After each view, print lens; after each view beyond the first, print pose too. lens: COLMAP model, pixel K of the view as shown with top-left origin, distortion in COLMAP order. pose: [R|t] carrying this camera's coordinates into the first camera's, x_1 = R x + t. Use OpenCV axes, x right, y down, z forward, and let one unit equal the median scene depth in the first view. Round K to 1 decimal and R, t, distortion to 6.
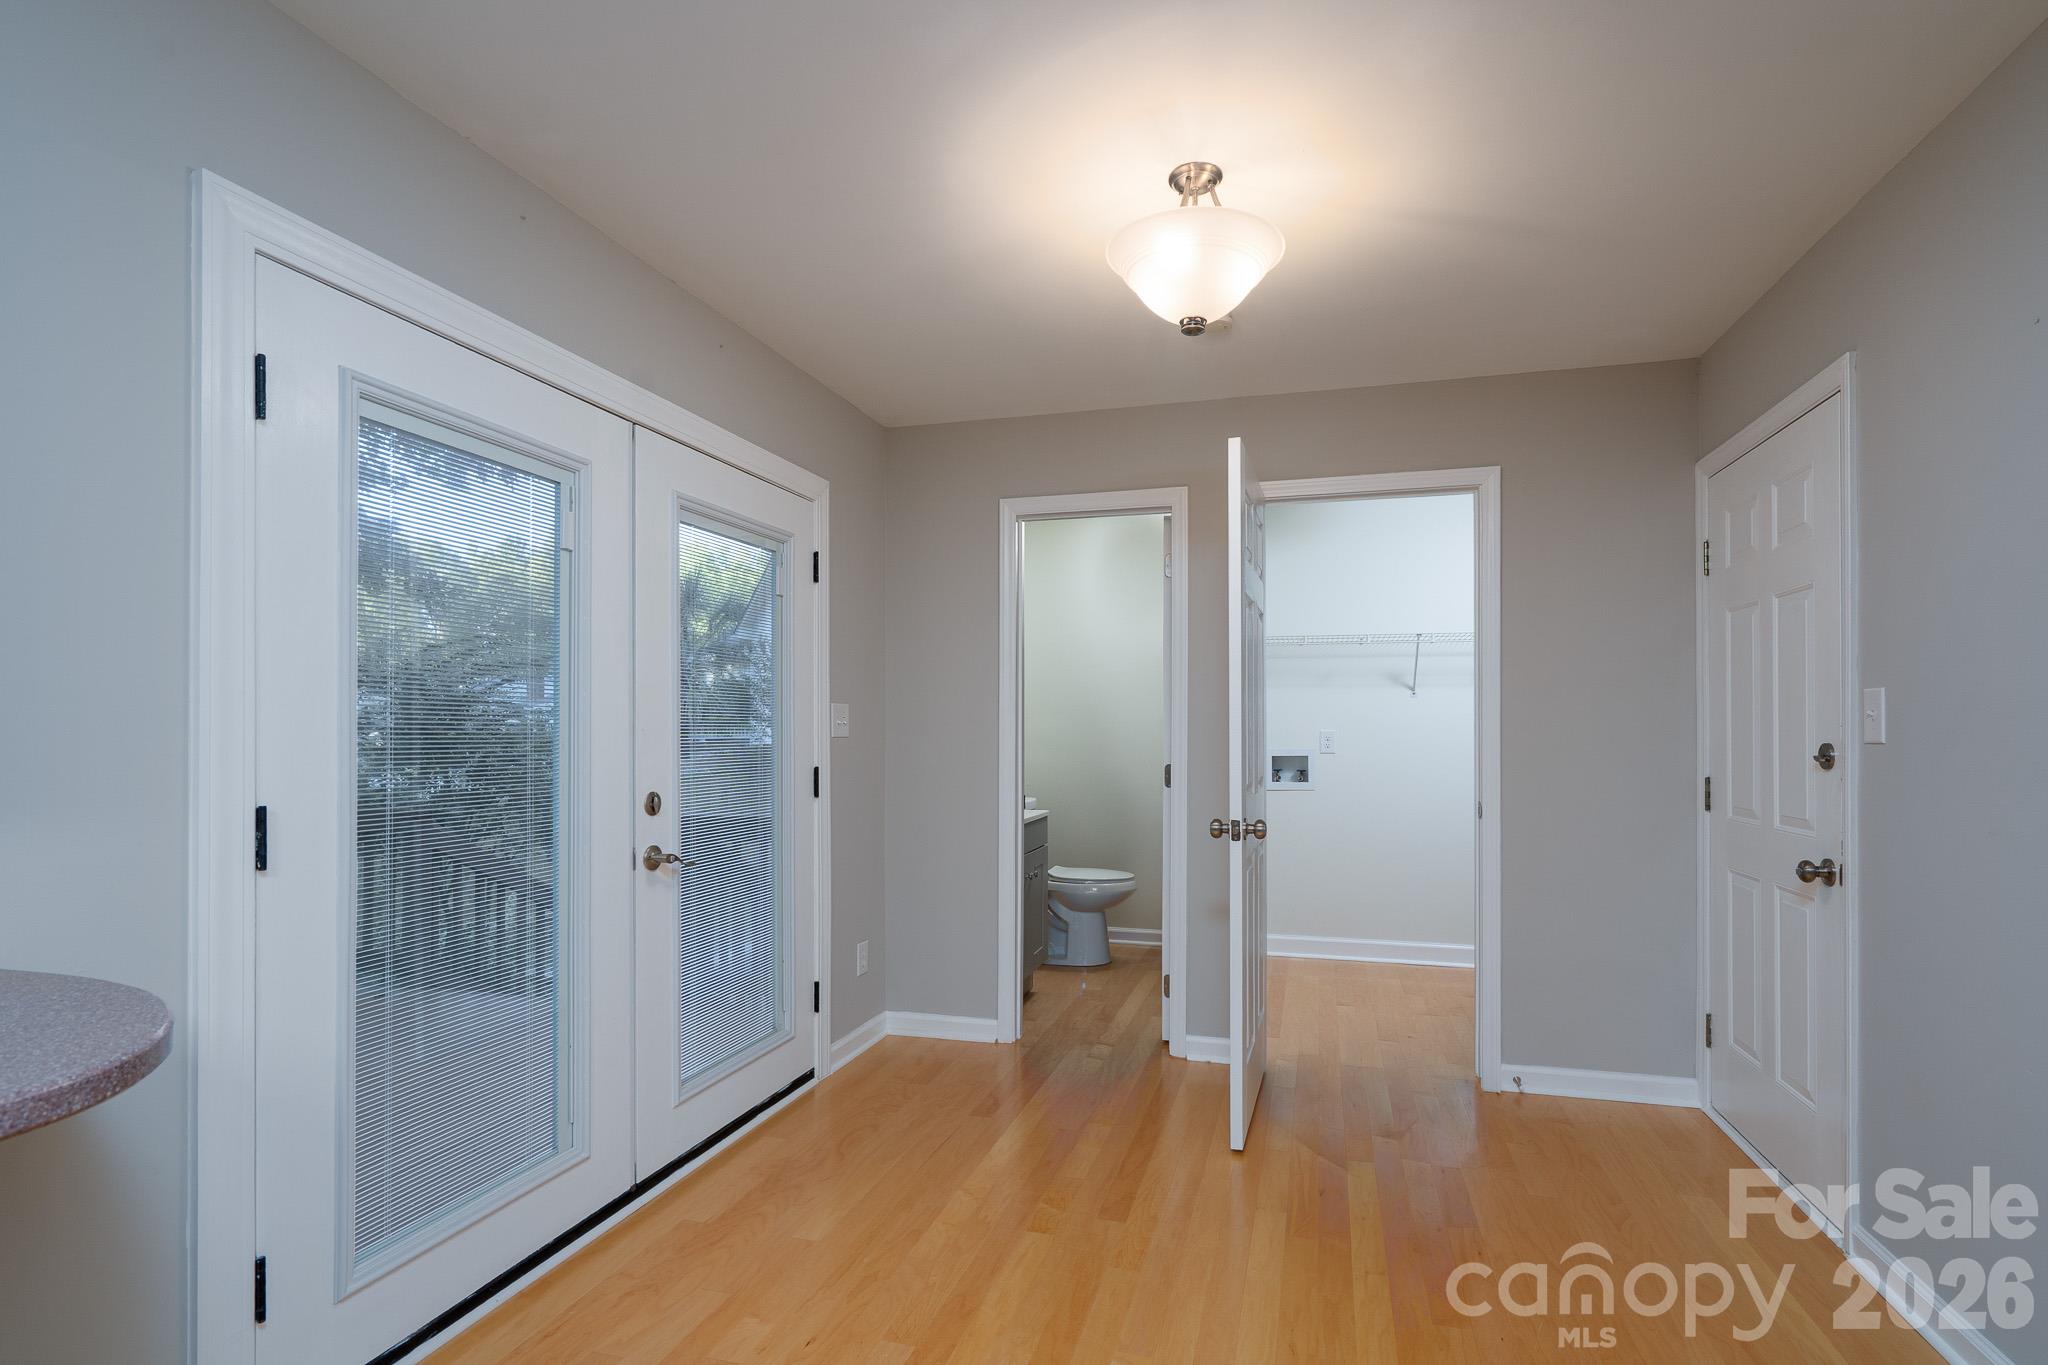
lens RADIAL K [[964.8, 0, 1058.8], [0, 964.8, 714.8], [0, 0, 1]] dist [-0.004704, 0.000019]
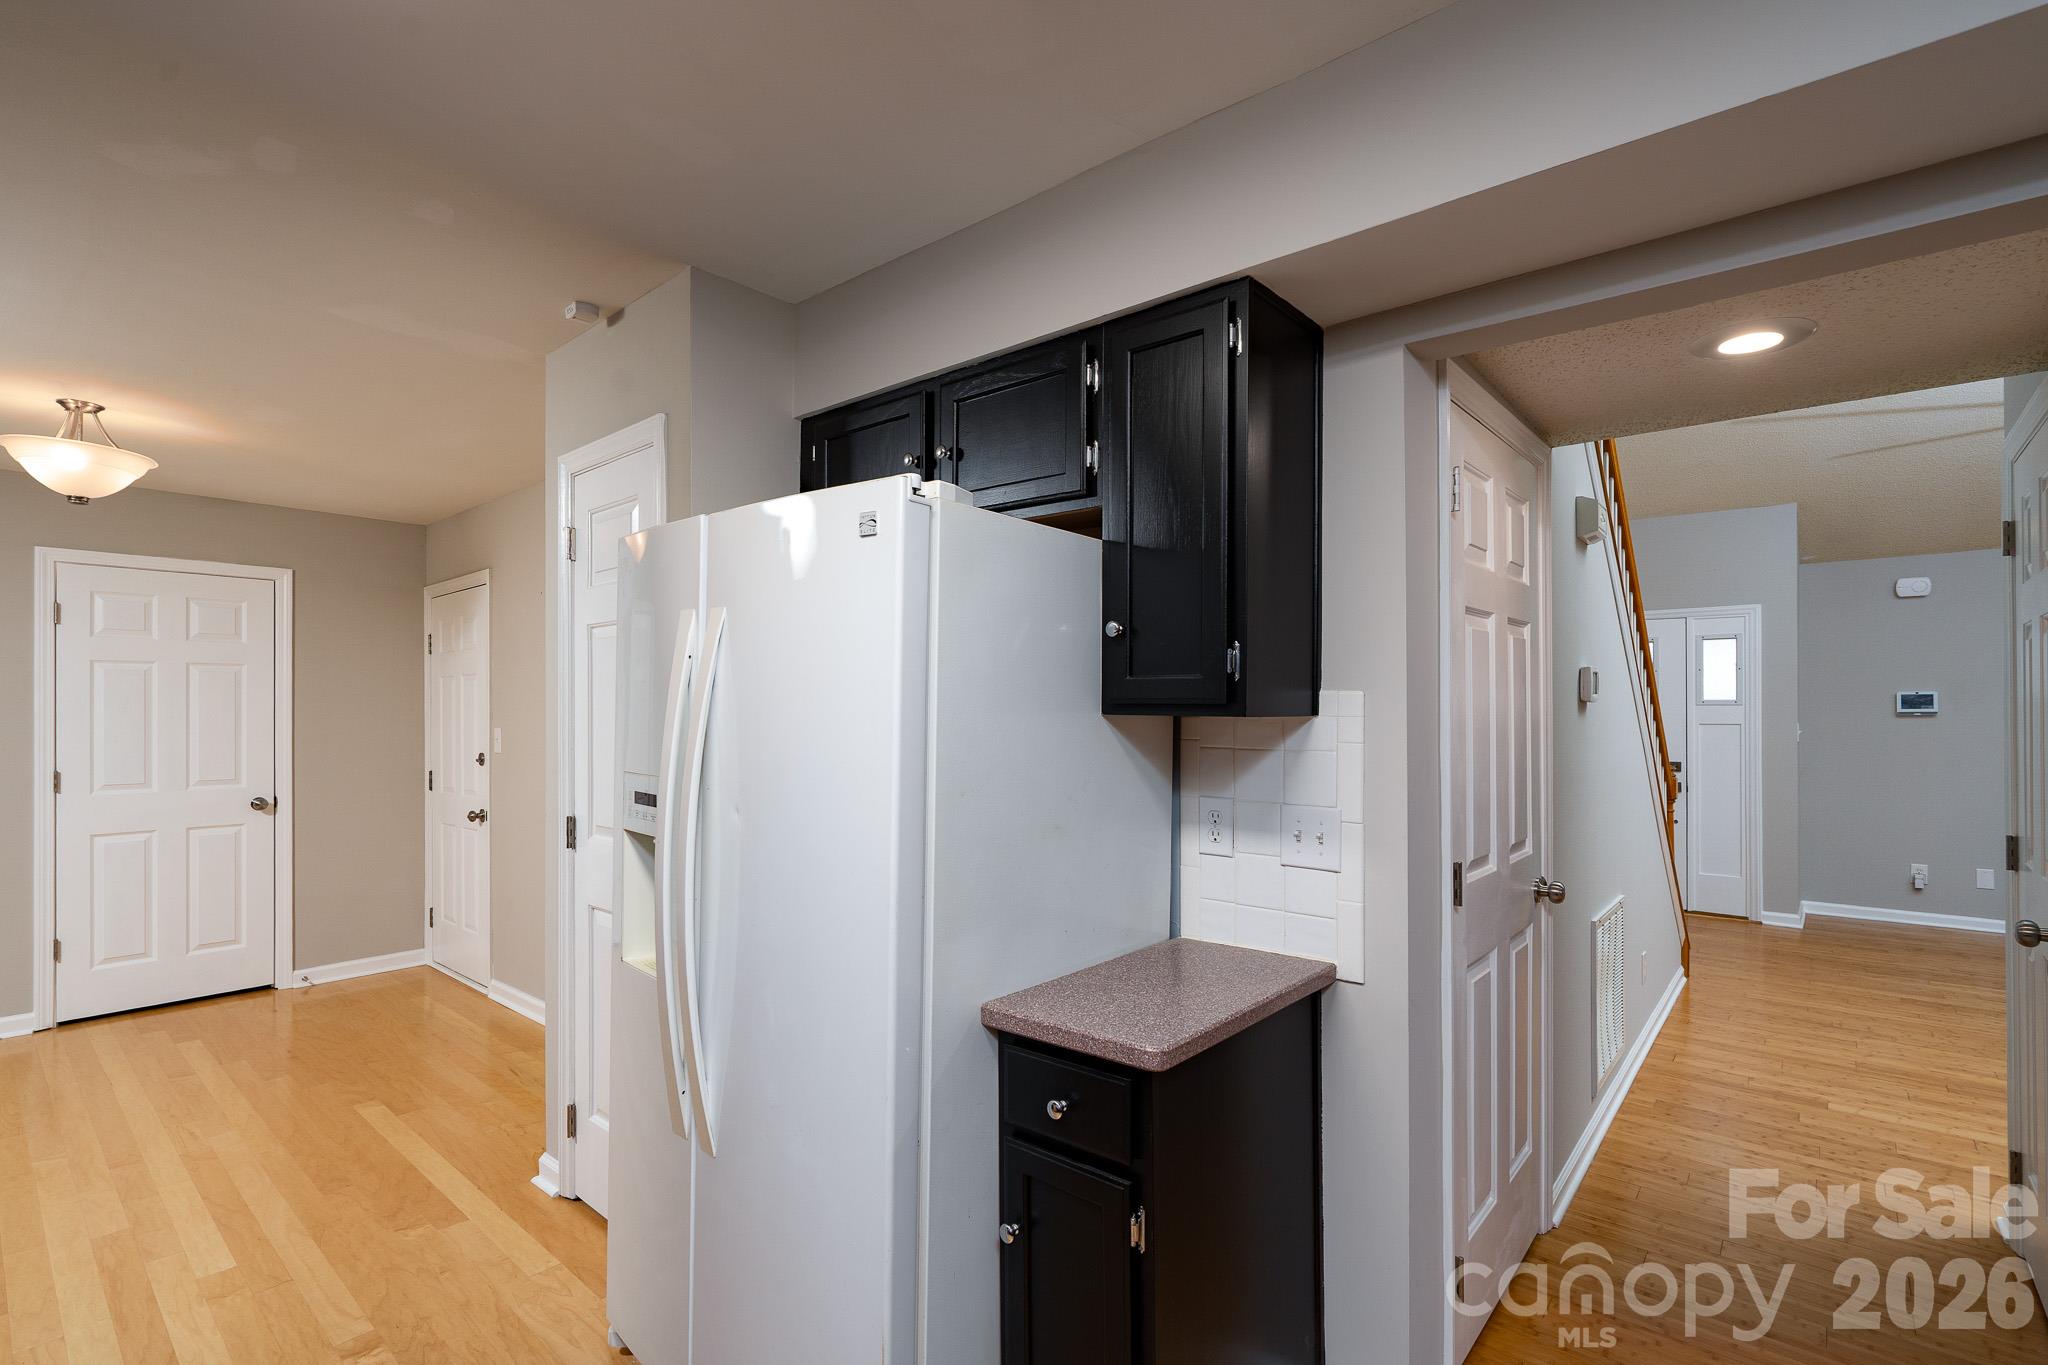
lens RADIAL K [[964.8, 0, 1058.8], [0, 964.8, 714.8], [0, 0, 1]] dist [-0.004704, 0.000019]
pose [[0.425100, -0.006262, 0.905125, -0.578428], [-0.009279, 0.999893, 0.011276, -0.092350], [-0.905099, -0.013192, 0.424997, -1.060837]]
